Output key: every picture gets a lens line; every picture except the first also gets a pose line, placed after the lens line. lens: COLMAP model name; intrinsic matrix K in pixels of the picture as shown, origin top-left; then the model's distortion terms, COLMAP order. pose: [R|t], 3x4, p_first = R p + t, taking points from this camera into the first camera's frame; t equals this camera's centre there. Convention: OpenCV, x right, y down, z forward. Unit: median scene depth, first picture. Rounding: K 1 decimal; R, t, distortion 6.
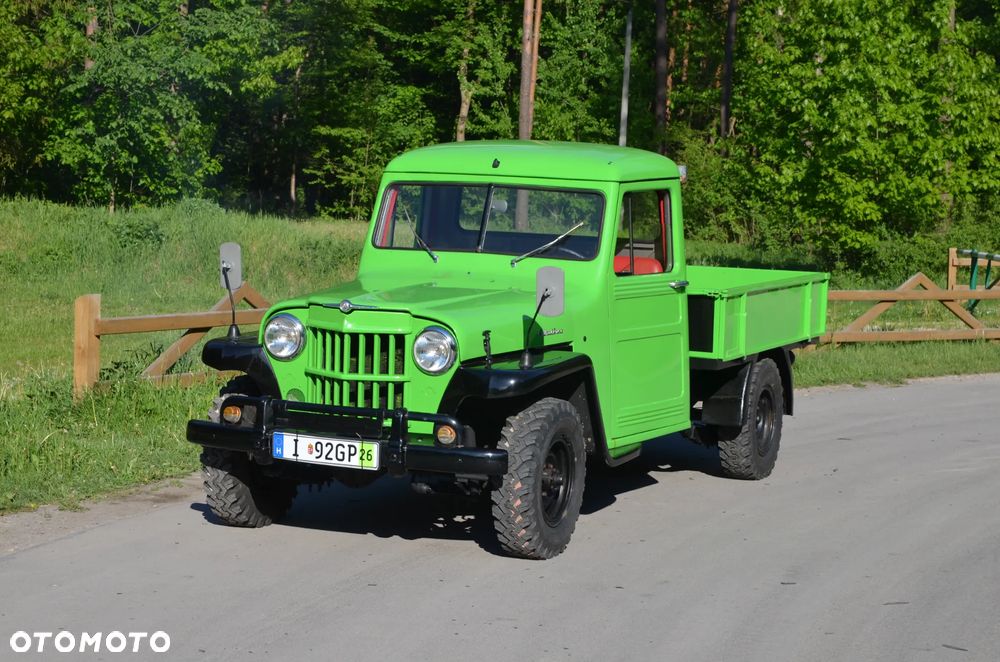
lens RADIAL K [[2055.6, 0, 500.0], [0, 2055.6, 331.0], [0, 0, 1]] dist [0.228349, 0.341062]
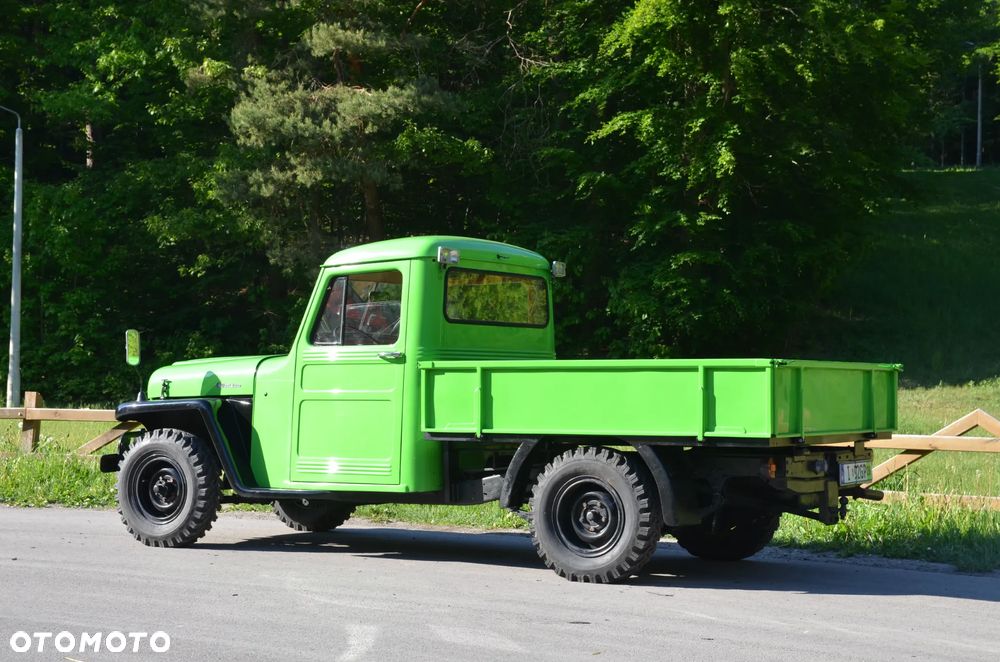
lens RADIAL K [[1797.1, 0, 504.8], [0, 1797.1, 332.0], [0, 0, 1]] dist [0.176001, 0.015629]
pose [[-0.118221, -0.068079, -0.990651, 1.064344], [-0.100906, 0.993306, -0.056220, 0.012751], [0.987847, 0.093316, -0.124299, 1.234193]]
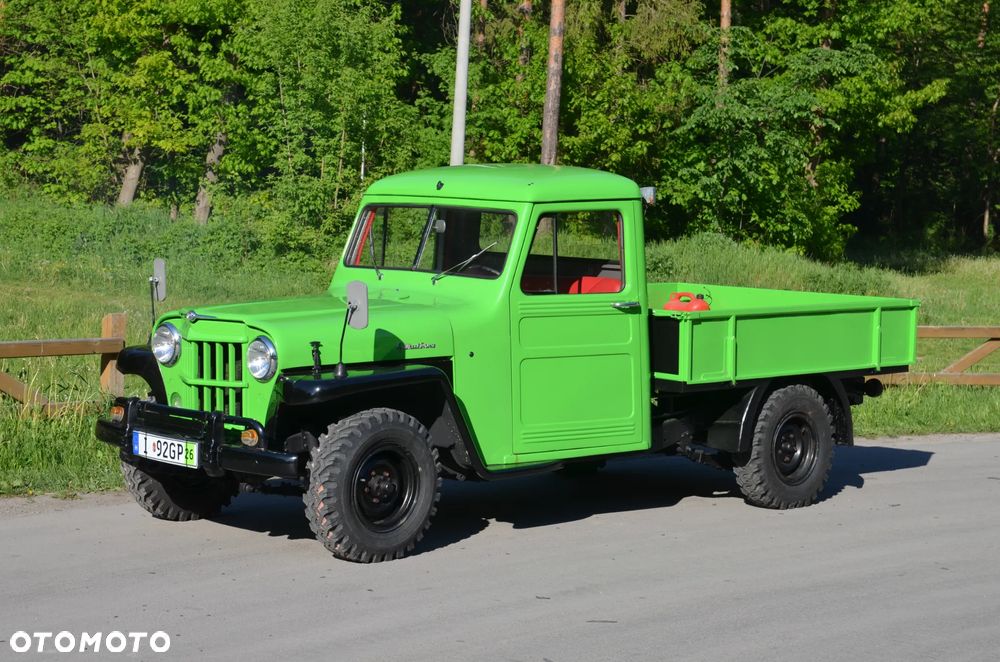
lens RADIAL K [[2046.4, 0, 500.0], [0, 2046.4, 331.0], [0, 0, 1]] dist [0.251942, -0.083046]
pose [[0.924932, 0.019080, -0.379653, 0.429266], [-0.026595, 0.999540, -0.014558, 0.006462], [0.379201, 0.023562, 0.925014, 0.057537]]
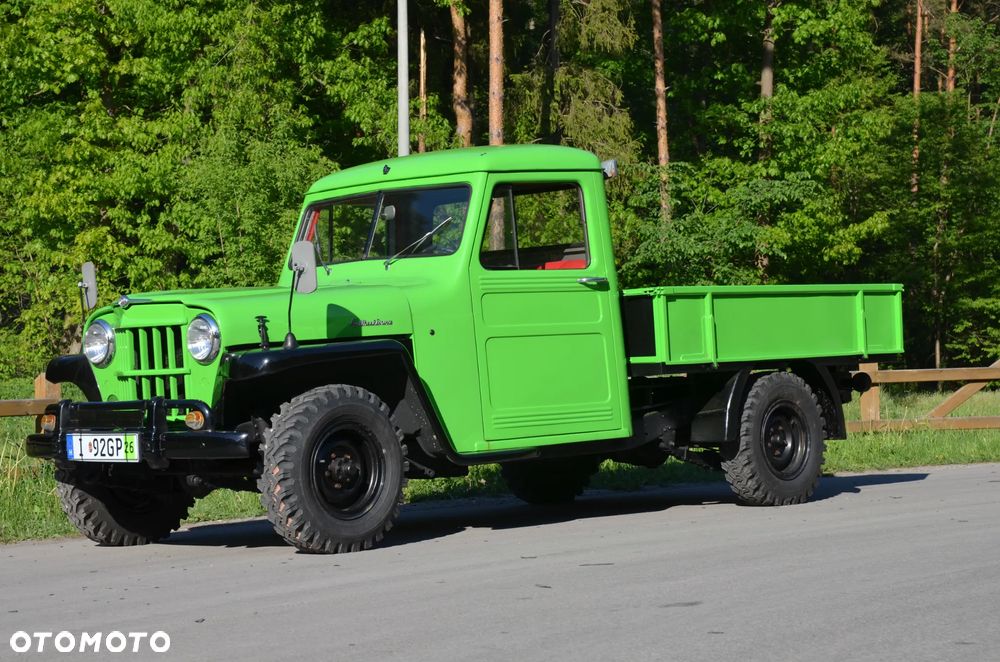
lens RADIAL K [[2046.4, 0, 500.0], [0, 2046.4, 331.0], [0, 0, 1]] dist [0.251942, -0.083046]
pose [[0.931342, -0.079109, -0.355450, 0.393814], [0.041798, 0.992890, -0.111460, 0.106430], [0.361740, 0.088950, 0.928026, 0.131226]]
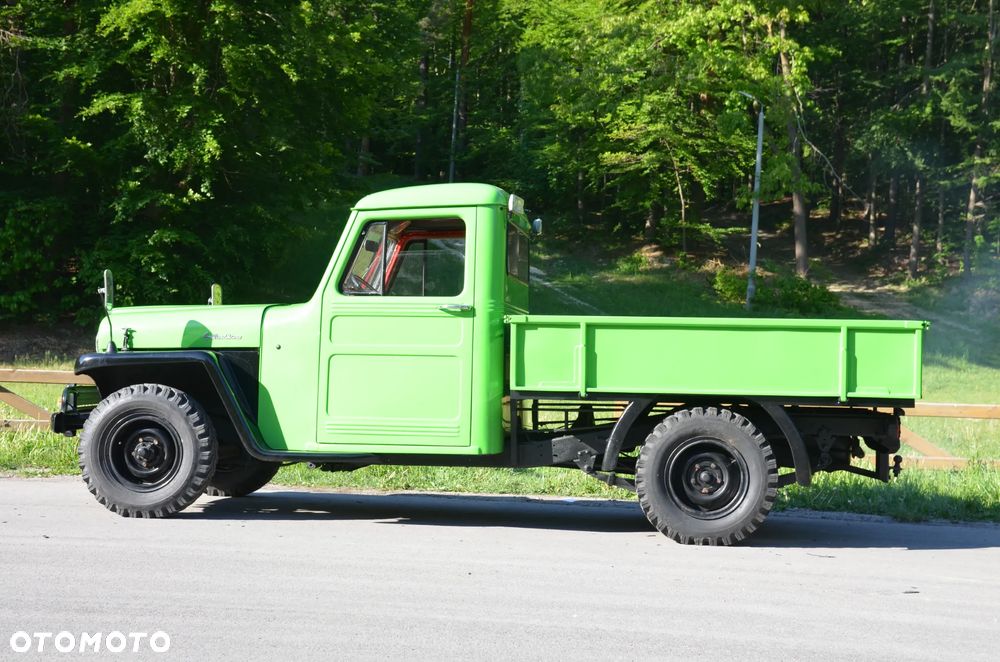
lens RADIAL K [[1546.8, 0, 511.3], [0, 1546.8, 330.3], [0, 0, 1]] dist [0.111712, 0.040060]
pose [[0.301904, -0.053085, -0.951859, 0.854673], [-0.098844, 0.991324, -0.086636, 0.053625], [0.948200, 0.120241, 0.294038, 0.844958]]
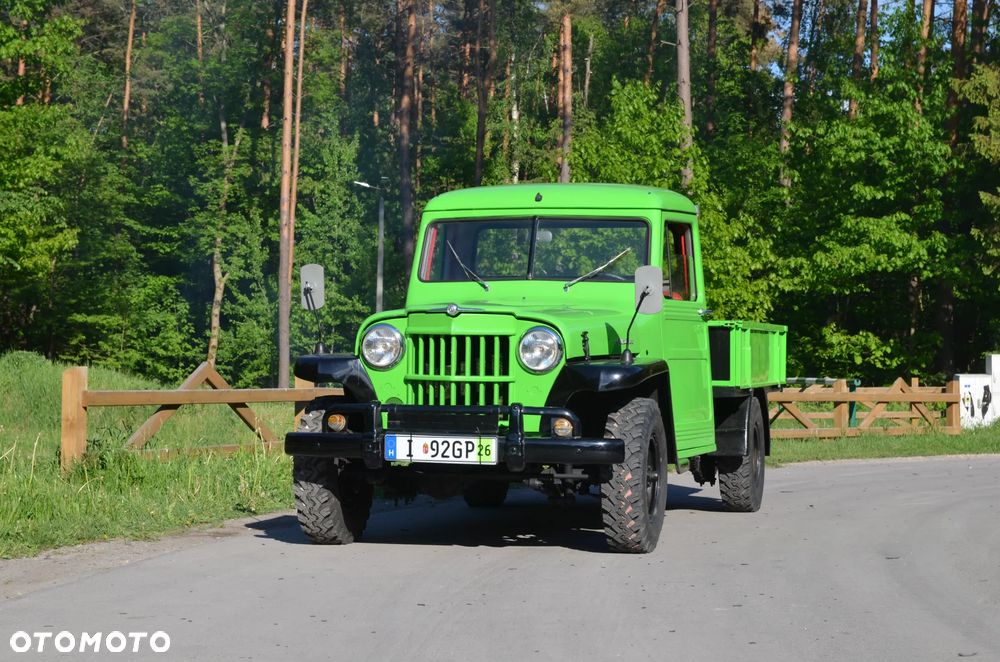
lens RADIAL K [[1919.2, 0, 500.0], [0, 1919.2, 331.0], [0, 0, 1]] dist [0.188539, 0.128308]
pose [[0.988067, -0.023047, 0.152290, -0.175593], [0.038024, 0.994638, -0.096176, 0.081482], [-0.149257, 0.100819, 0.983645, 0.048009]]
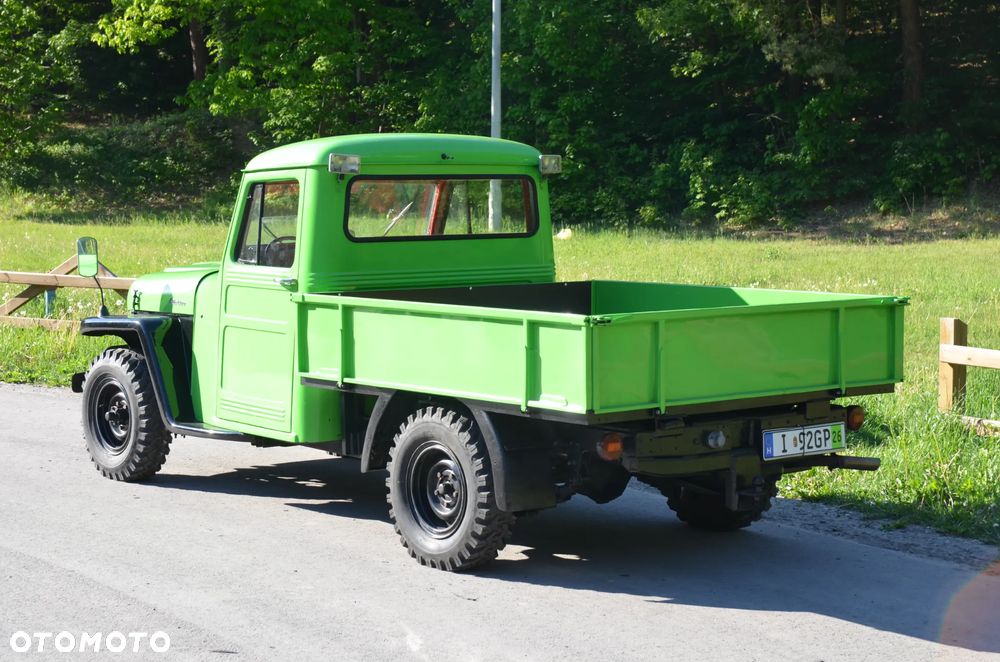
lens RADIAL K [[2046.4, 0, 500.0], [0, 2046.4, 331.0], [0, 0, 1]] dist [0.251942, -0.083046]
pose [[-0.450205, 0.033461, -0.892298, 0.905825], [-0.097547, 0.991474, 0.086397, -0.093759], [0.887581, 0.125938, -0.443103, 1.569544]]
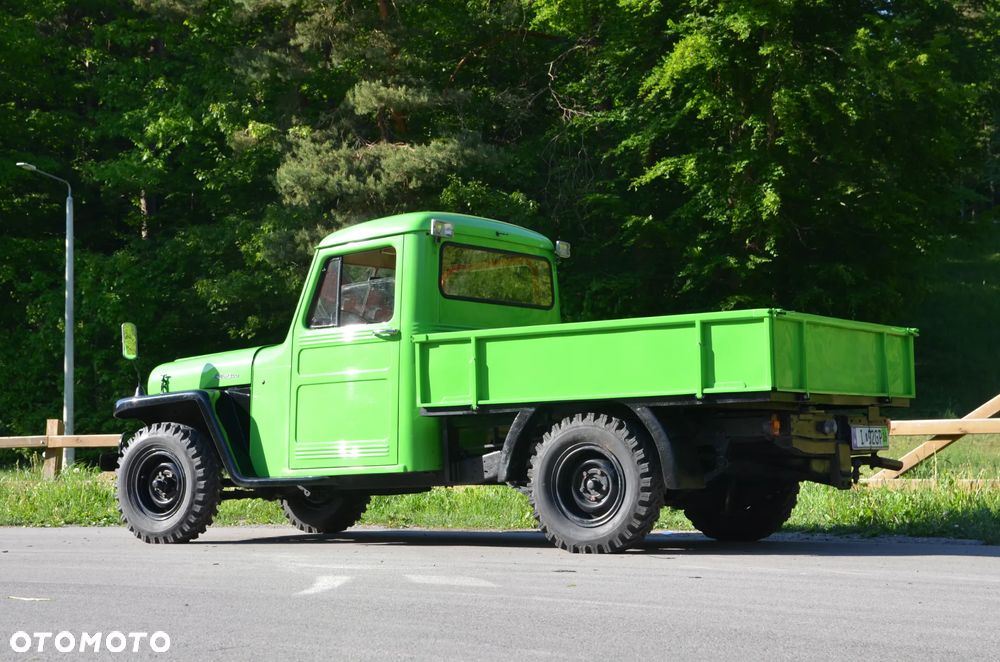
lens RADIAL K [[1797.1, 0, 504.8], [0, 1797.1, 332.0], [0, 0, 1]] dist [0.176001, 0.015629]
pose [[-0.156774, -0.106270, -0.981901, 1.025521], [-0.074982, 0.992606, -0.095457, 0.062816], [0.984784, 0.058660, -0.163583, 1.270410]]
